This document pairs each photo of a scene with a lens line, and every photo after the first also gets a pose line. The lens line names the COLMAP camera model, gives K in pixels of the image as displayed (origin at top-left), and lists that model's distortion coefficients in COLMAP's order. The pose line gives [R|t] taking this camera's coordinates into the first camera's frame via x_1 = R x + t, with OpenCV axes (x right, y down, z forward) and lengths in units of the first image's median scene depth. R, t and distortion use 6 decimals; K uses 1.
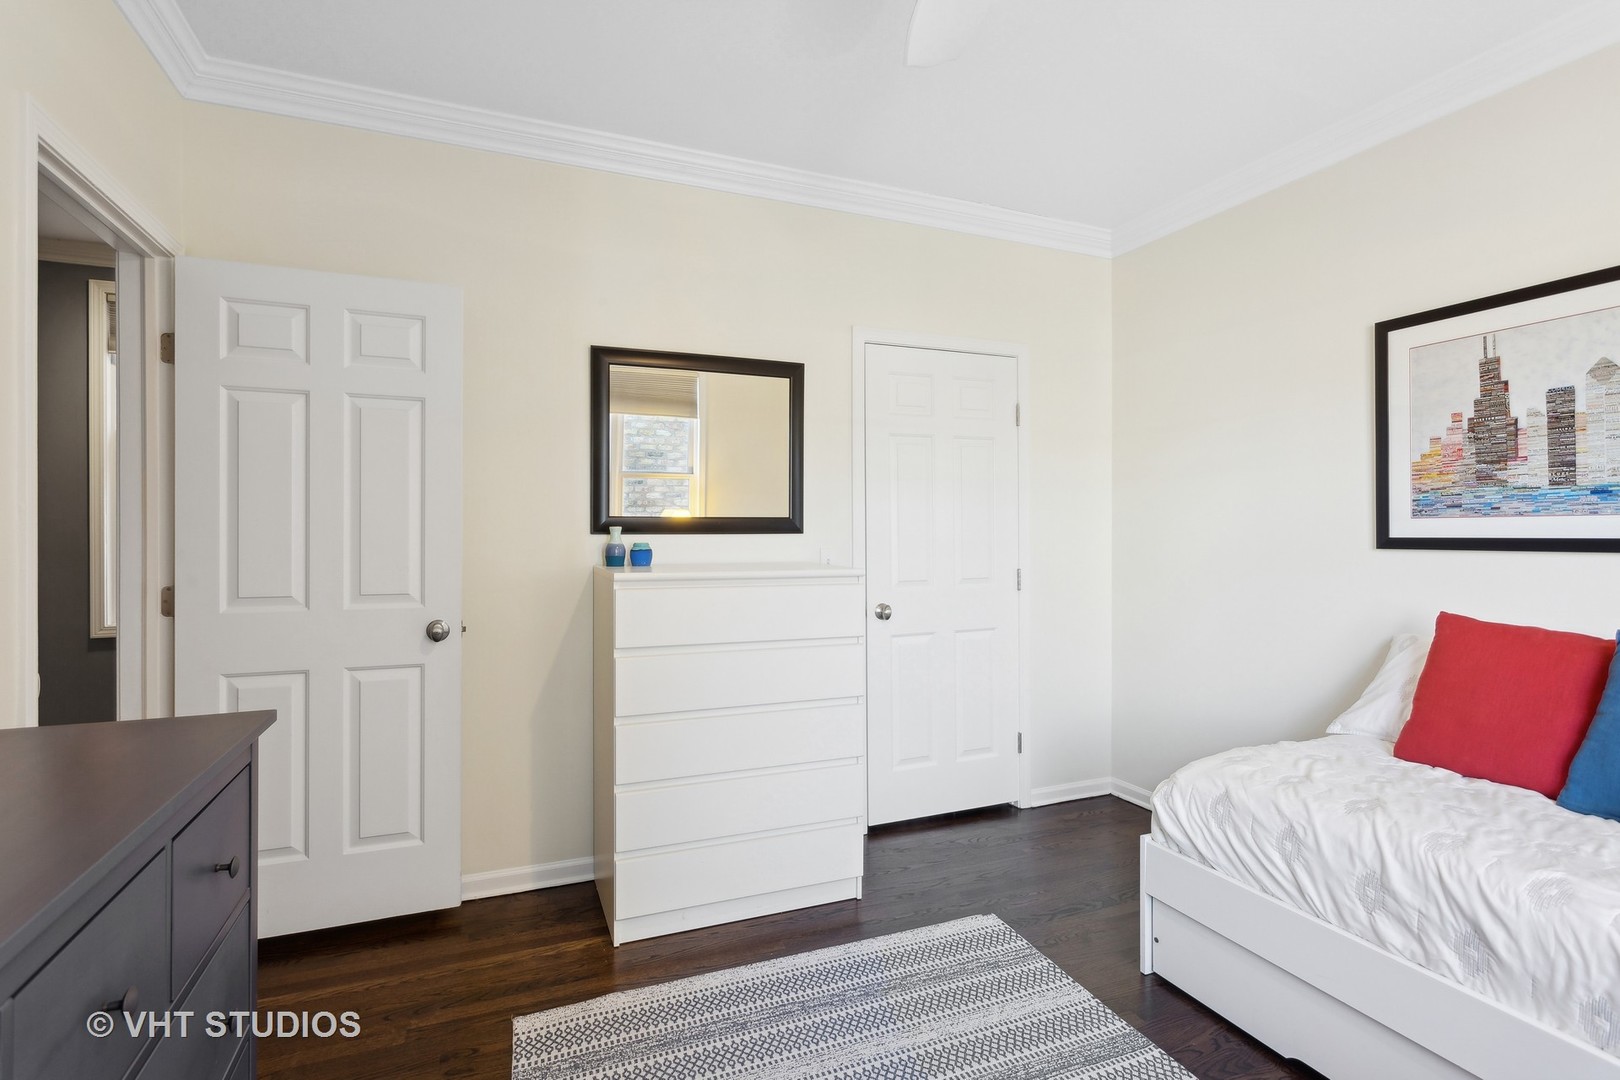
lens RADIAL K [[773.1, 0, 805.3], [0, 773.1, 529.6], [0, 0, 1]] dist [0.000205, 0.000004]
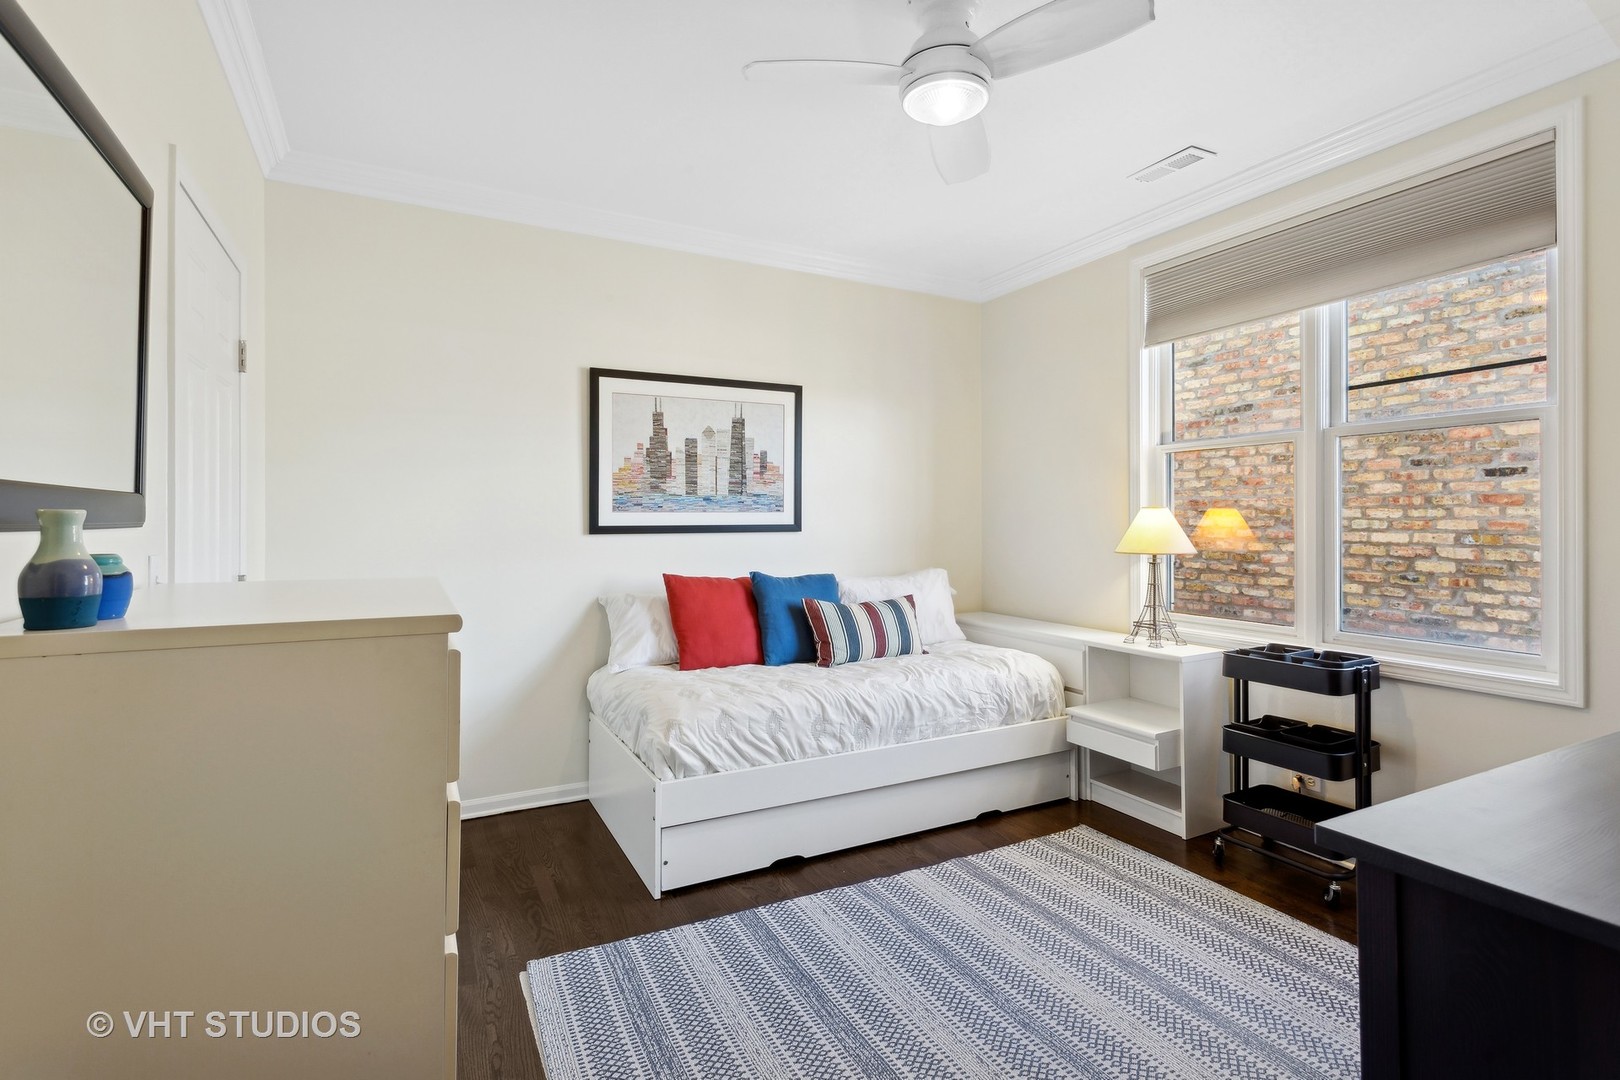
lens RADIAL K [[773.1, 0, 805.3], [0, 773.1, 529.6], [0, 0, 1]] dist [0.000205, 0.000004]
pose [[-0.094209, -0.010345, 0.995499, -0.738166], [0.002216, 0.999941, 0.010601, 0.002517], [-0.995550, 0.003205, -0.094180, 0.878764]]
